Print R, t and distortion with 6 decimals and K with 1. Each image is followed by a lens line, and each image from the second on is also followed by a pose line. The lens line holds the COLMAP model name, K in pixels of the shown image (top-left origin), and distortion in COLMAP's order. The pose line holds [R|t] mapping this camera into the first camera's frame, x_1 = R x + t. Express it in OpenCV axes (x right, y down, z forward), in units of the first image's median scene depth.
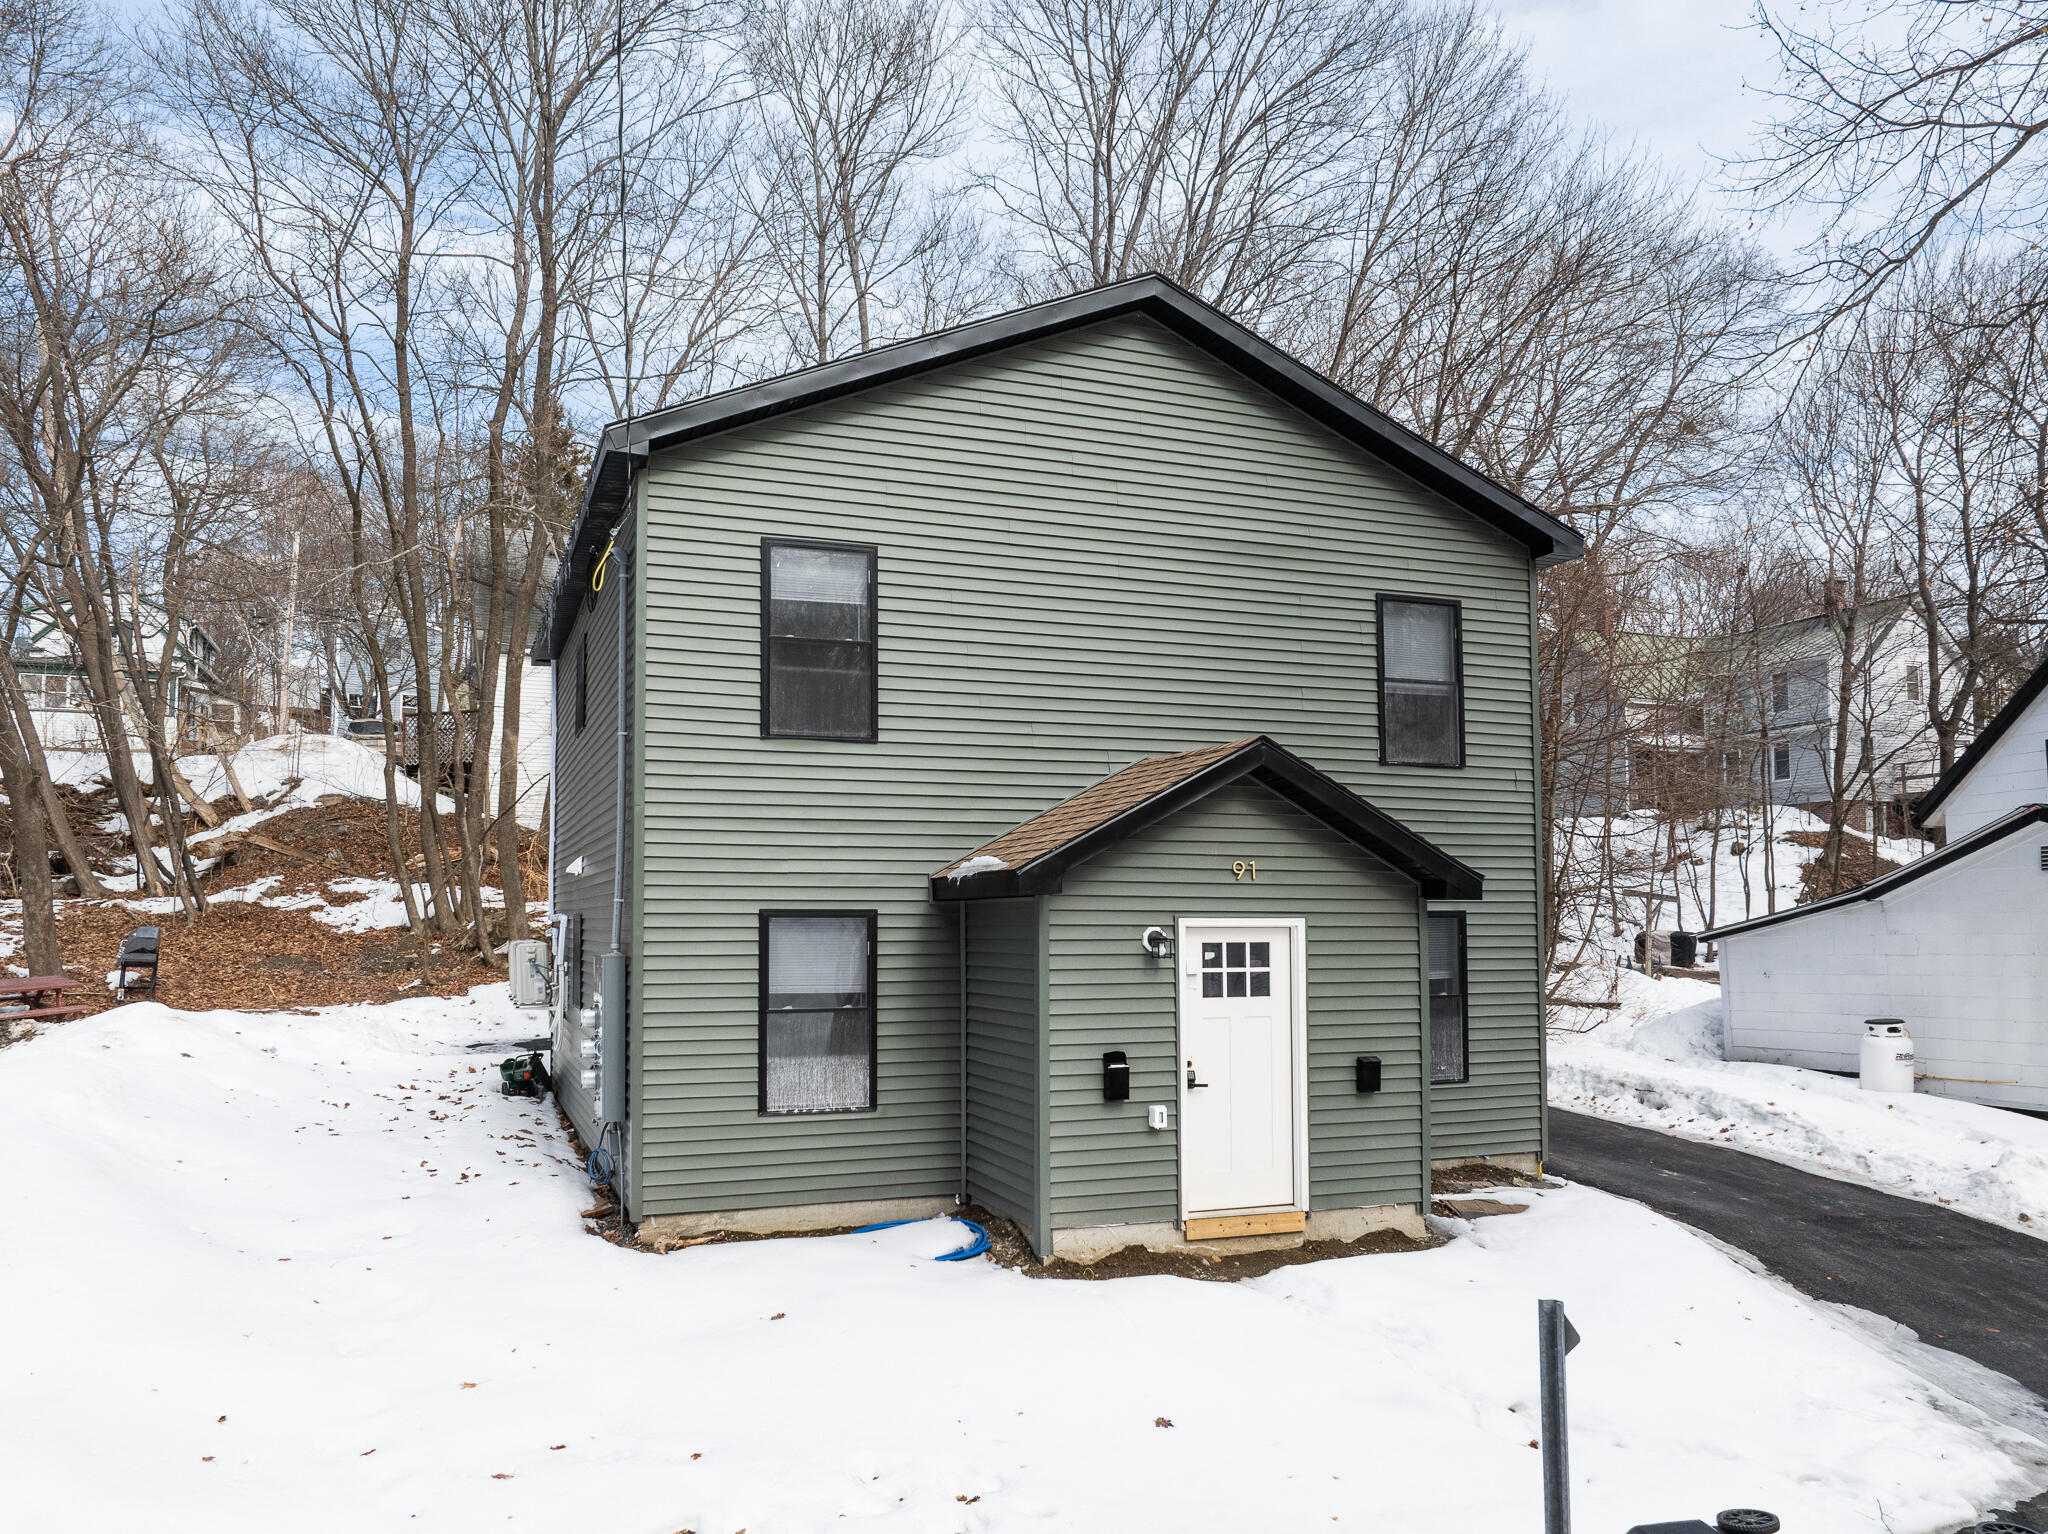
lens RADIAL K [[1923.6, 0, 1024.0], [0, 1923.6, 767.0], [0, 0, 1]] dist [-0.038674, -0.015807]
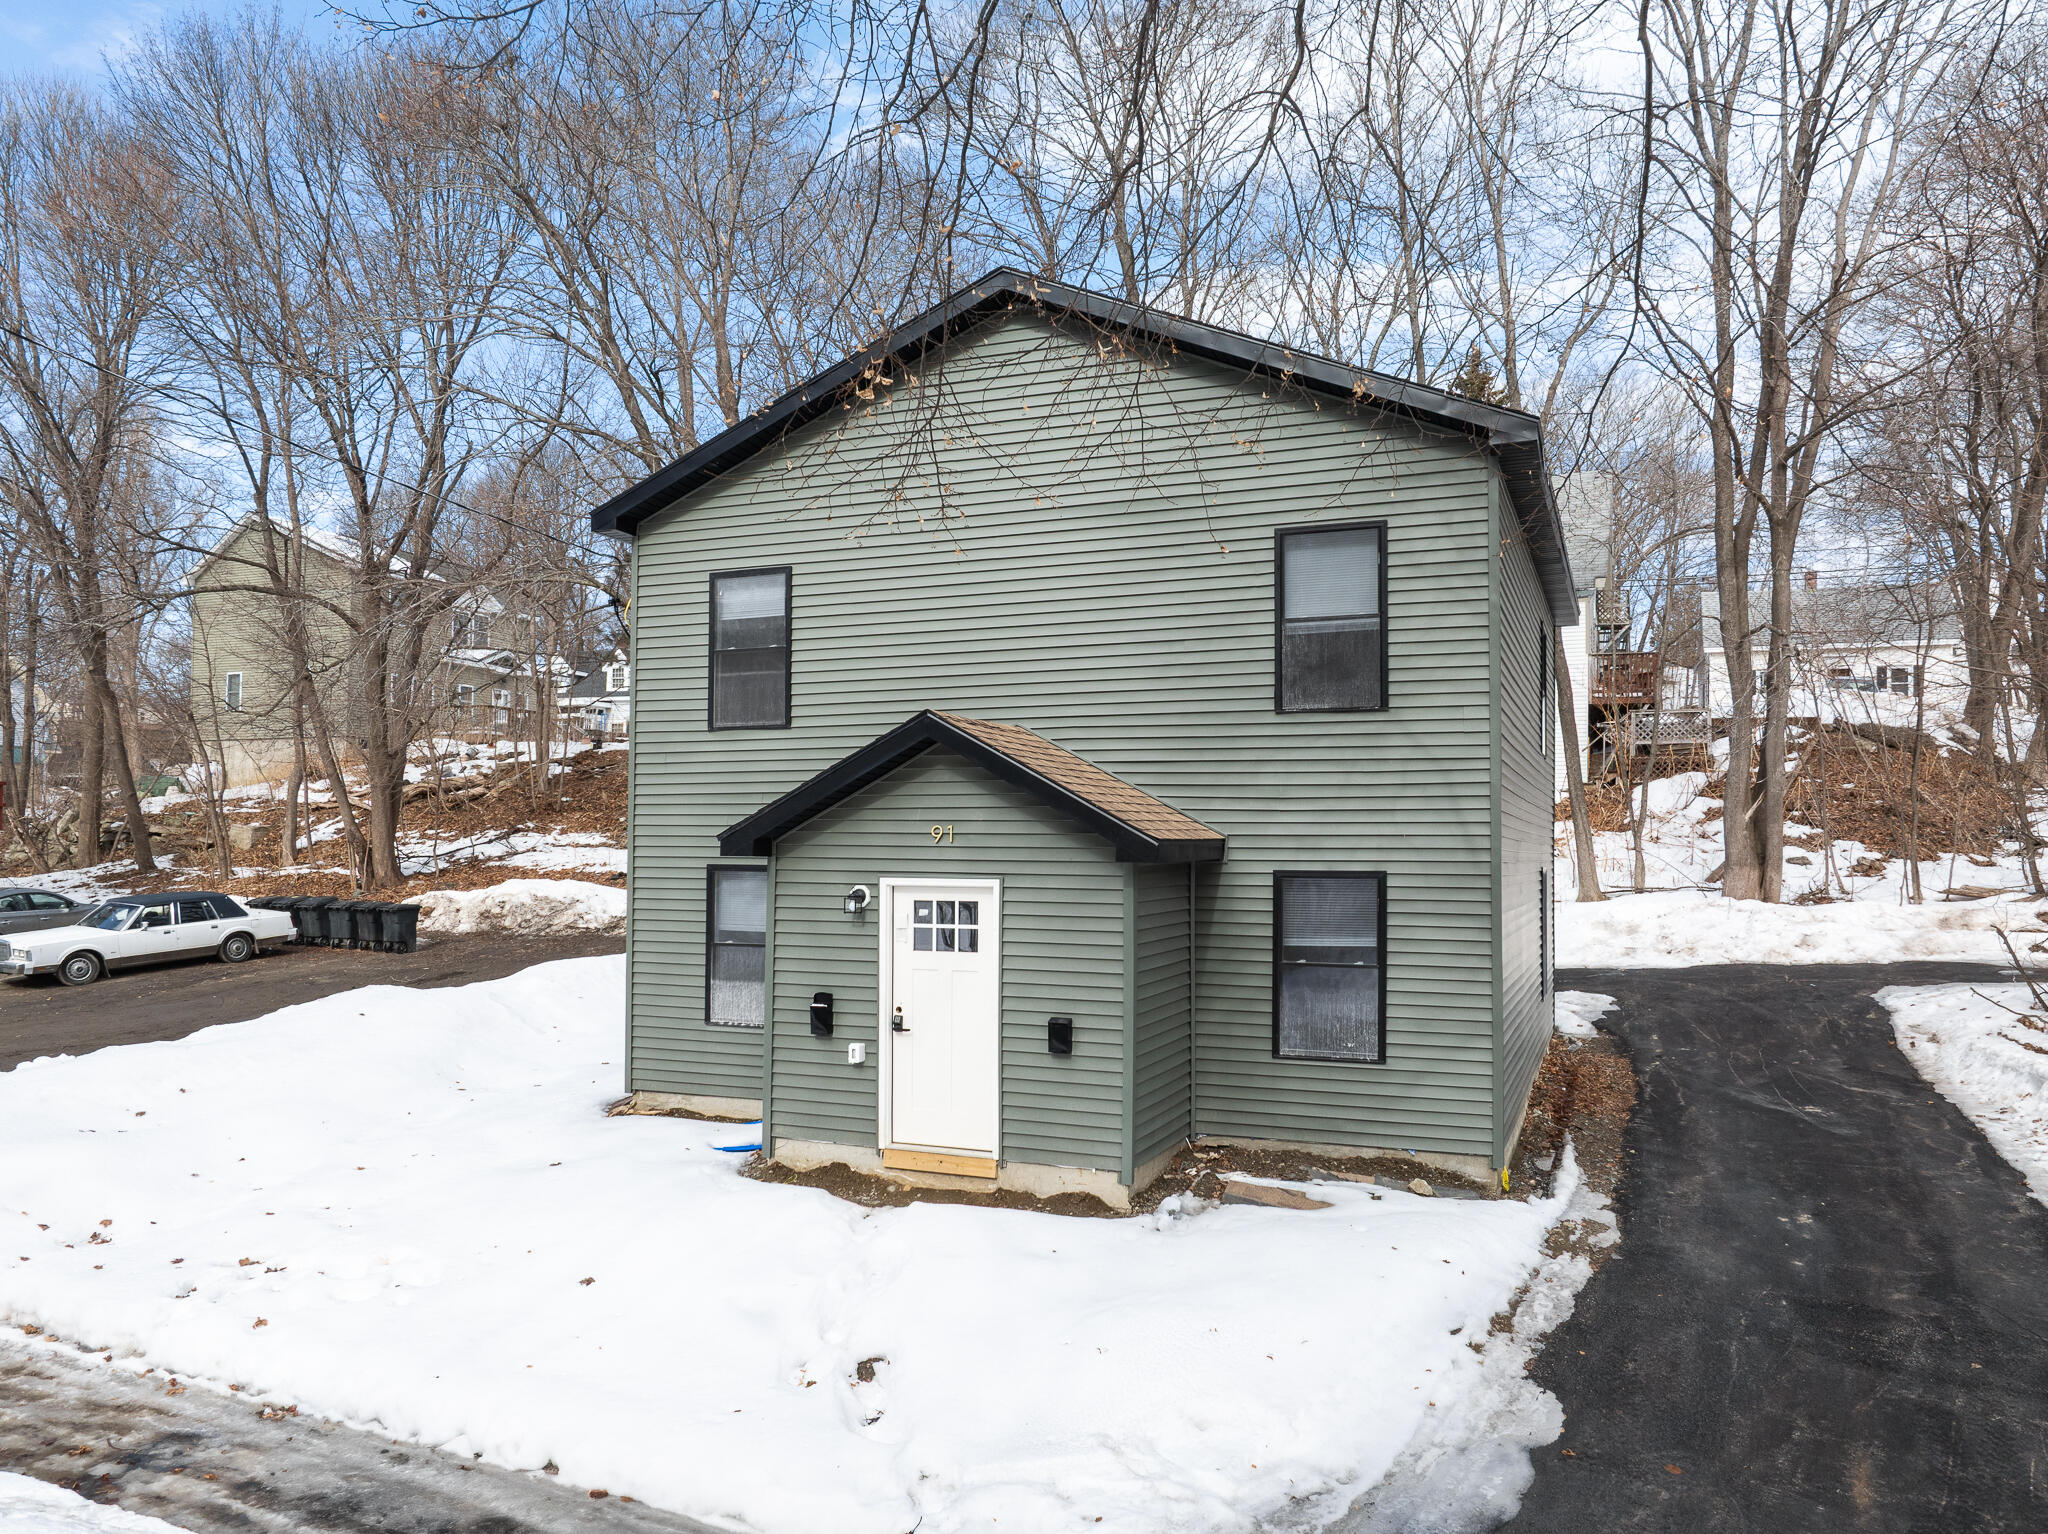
lens RADIAL K [[1923.6, 0, 1024.0], [0, 1923.6, 767.0], [0, 0, 1]] dist [-0.038674, -0.015807]
pose [[0.584405, -0.028696, -0.810955, 1.004633], [0.062559, 0.997993, 0.009768, 0.009131], [0.809047, -0.056441, 0.585027, 0.411408]]
